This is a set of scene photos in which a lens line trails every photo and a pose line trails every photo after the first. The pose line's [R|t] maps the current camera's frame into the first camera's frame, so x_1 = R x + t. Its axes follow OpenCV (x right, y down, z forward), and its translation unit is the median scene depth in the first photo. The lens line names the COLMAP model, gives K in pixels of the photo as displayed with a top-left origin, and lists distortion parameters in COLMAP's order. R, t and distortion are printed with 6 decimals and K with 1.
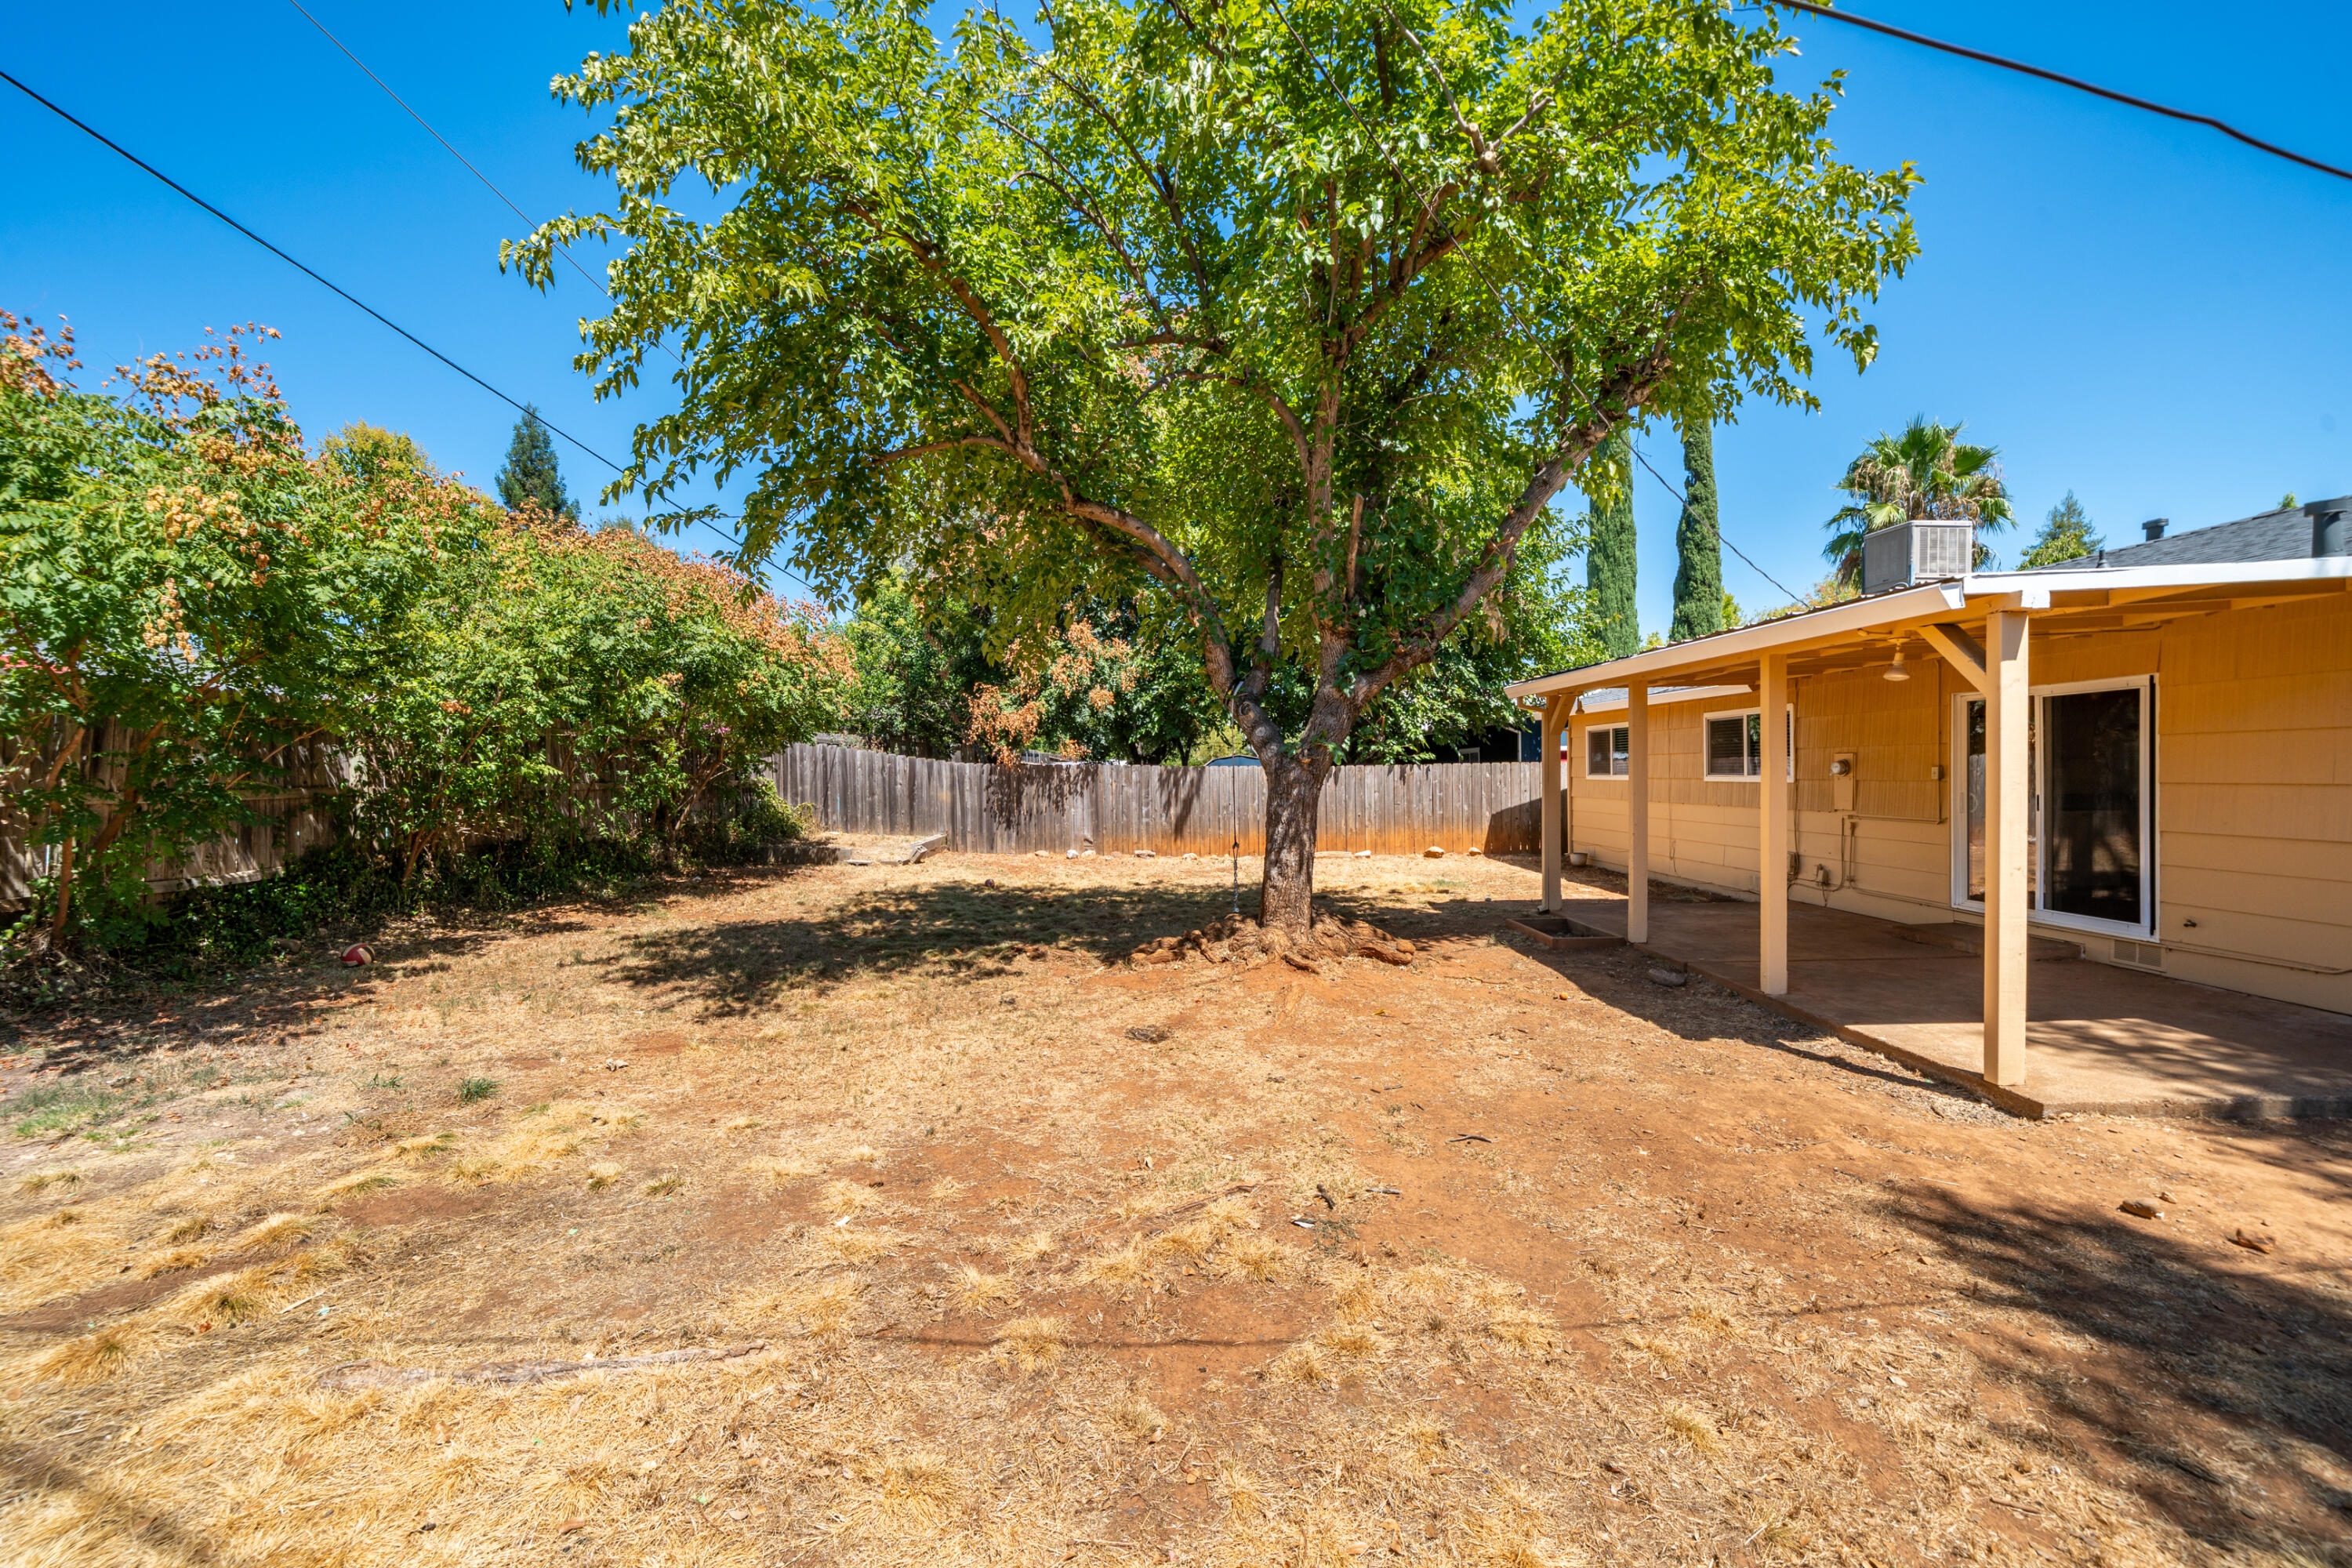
lens RADIAL K [[908.5, 0, 1171.6], [0, 908.5, 781.7], [0, 0, 1]] dist [-0.001666, -0.000174]
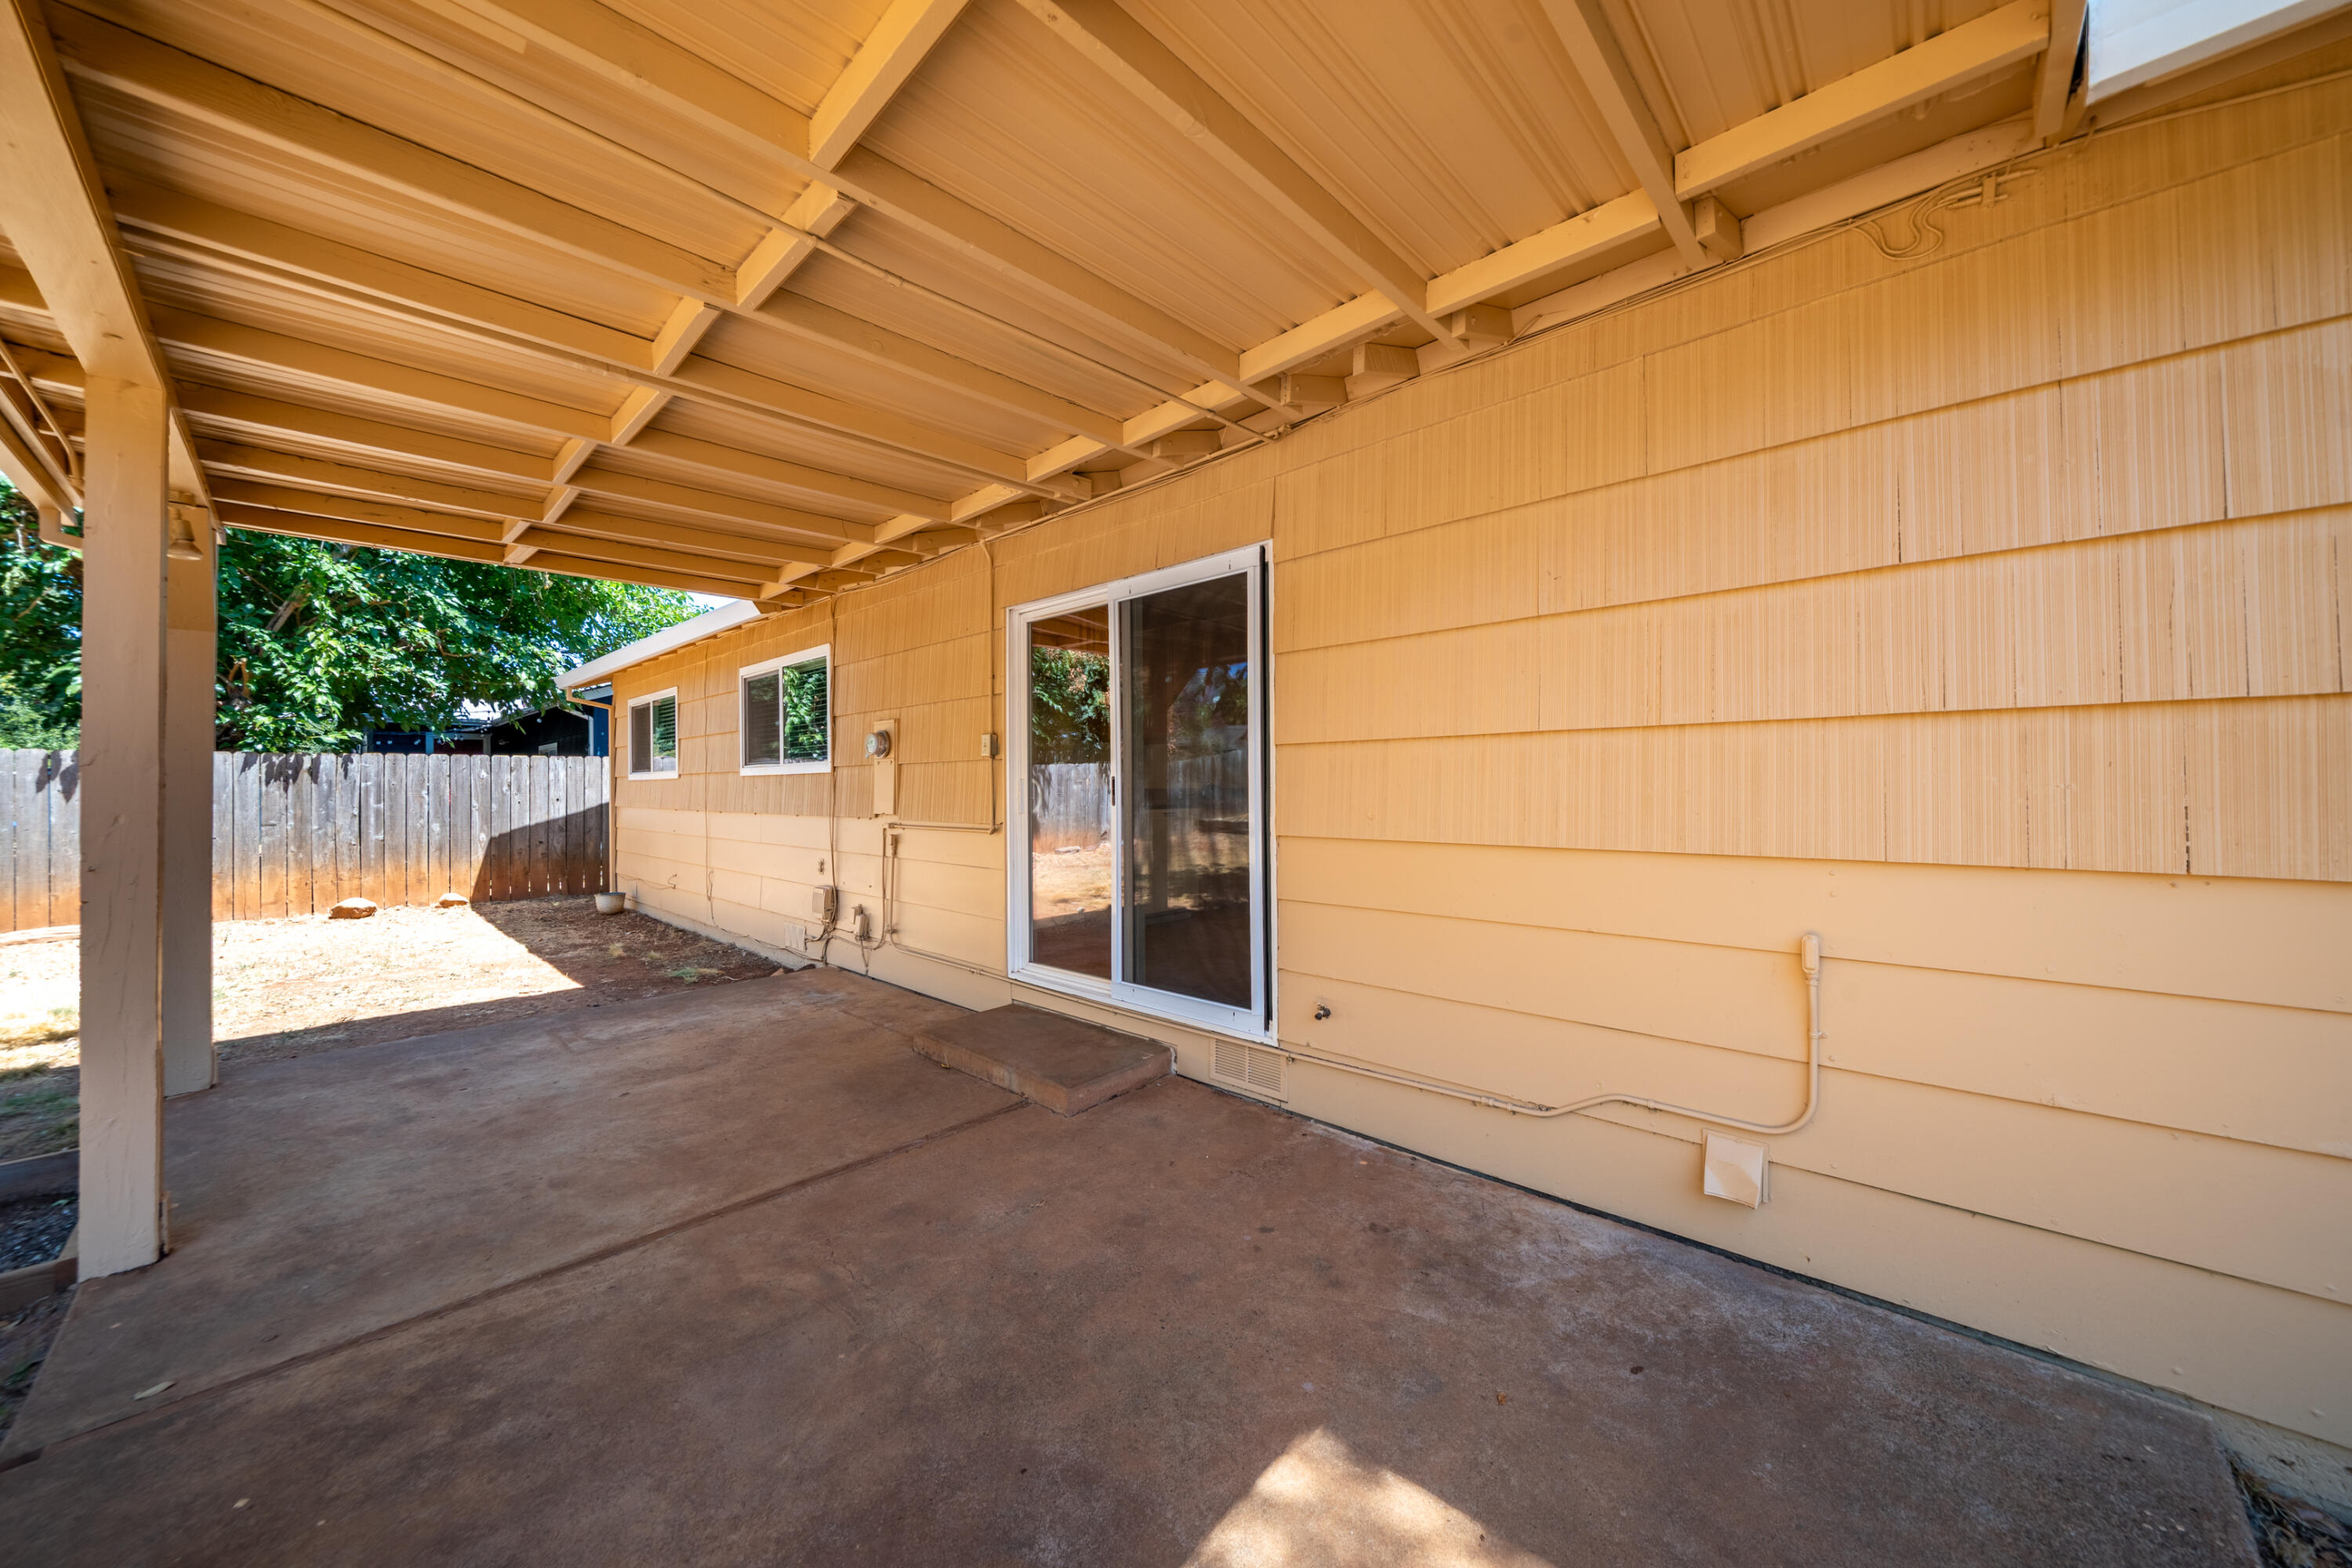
lens RADIAL K [[829.3, 0, 1169.8], [0, 829.3, 781.1], [0, 0, 1]] dist [-0.002003, -0.000012]
pose [[0.691958, 0.011892, 0.721840, 0.554003], [0.005743, 0.999742, -0.021976, 0.025916], [-0.721915, 0.019351, 0.691711, 0.564114]]
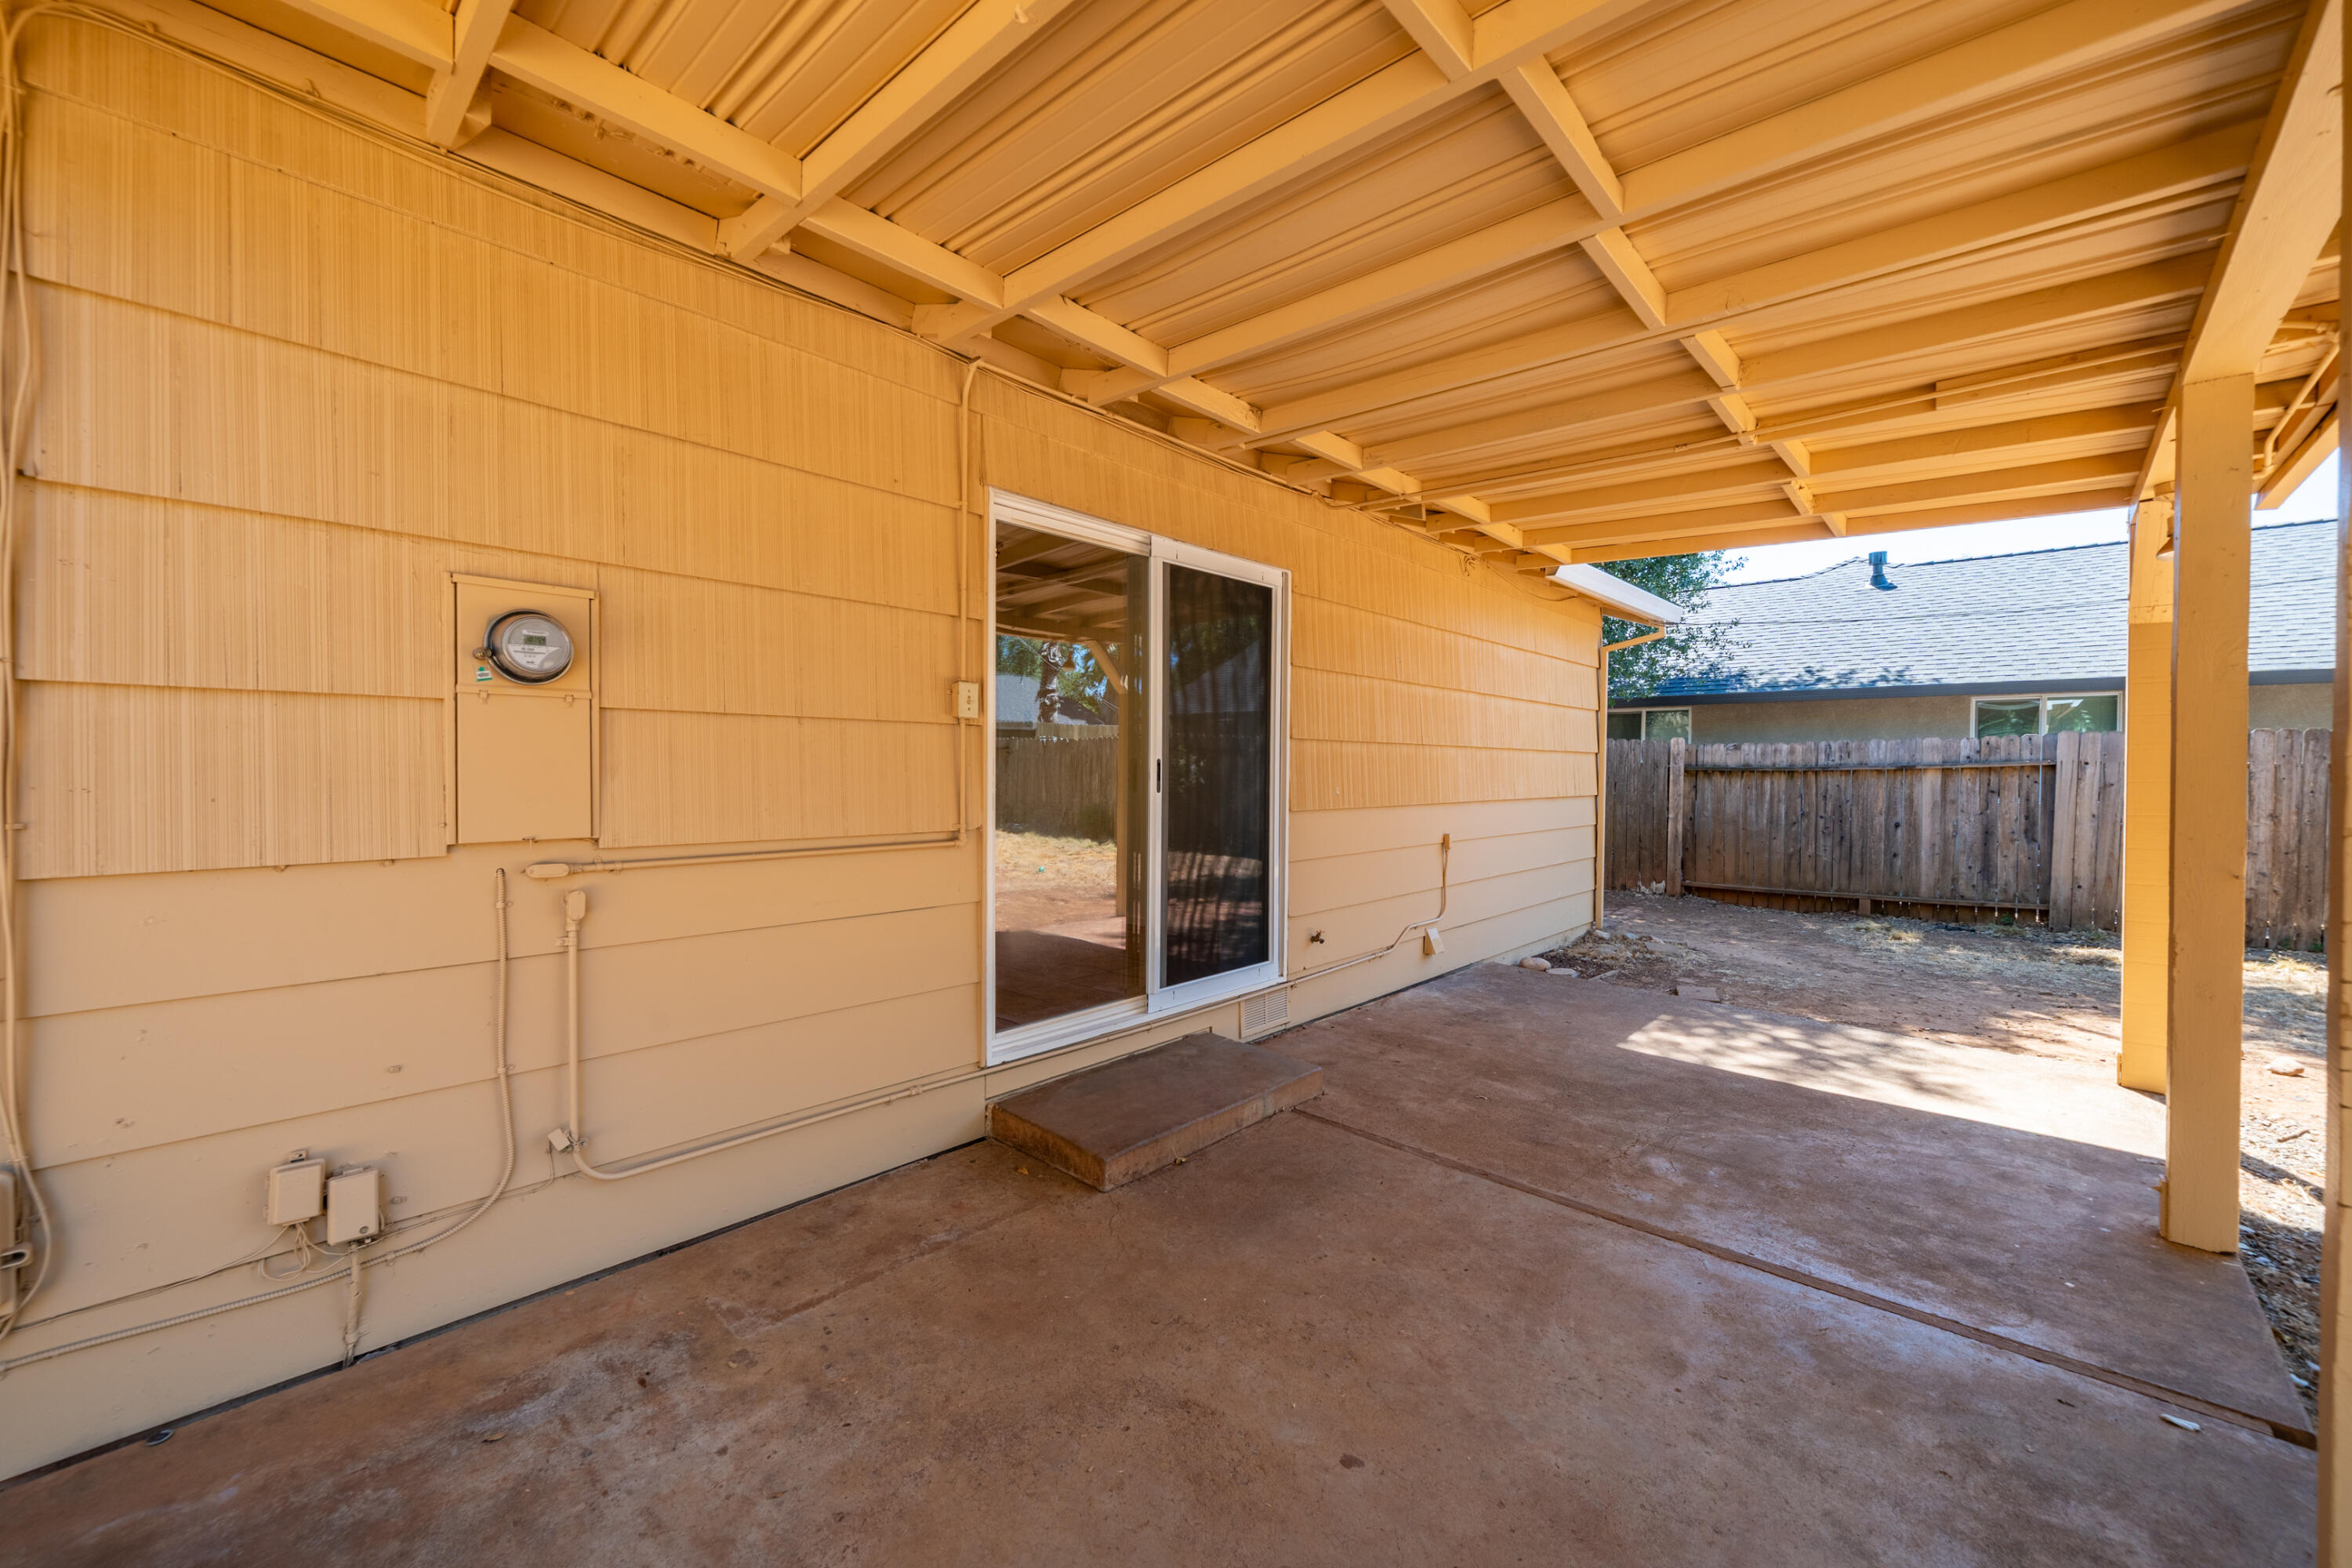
lens RADIAL K [[908.5, 0, 1171.6], [0, 908.5, 781.7], [0, 0, 1]] dist [-0.001666, -0.000174]
pose [[-0.730181, -0.005465, 0.683232, 0.558090], [0.007898, 0.999834, 0.016439, 0.016580], [-0.683208, 0.017400, -0.730017, 1.228639]]
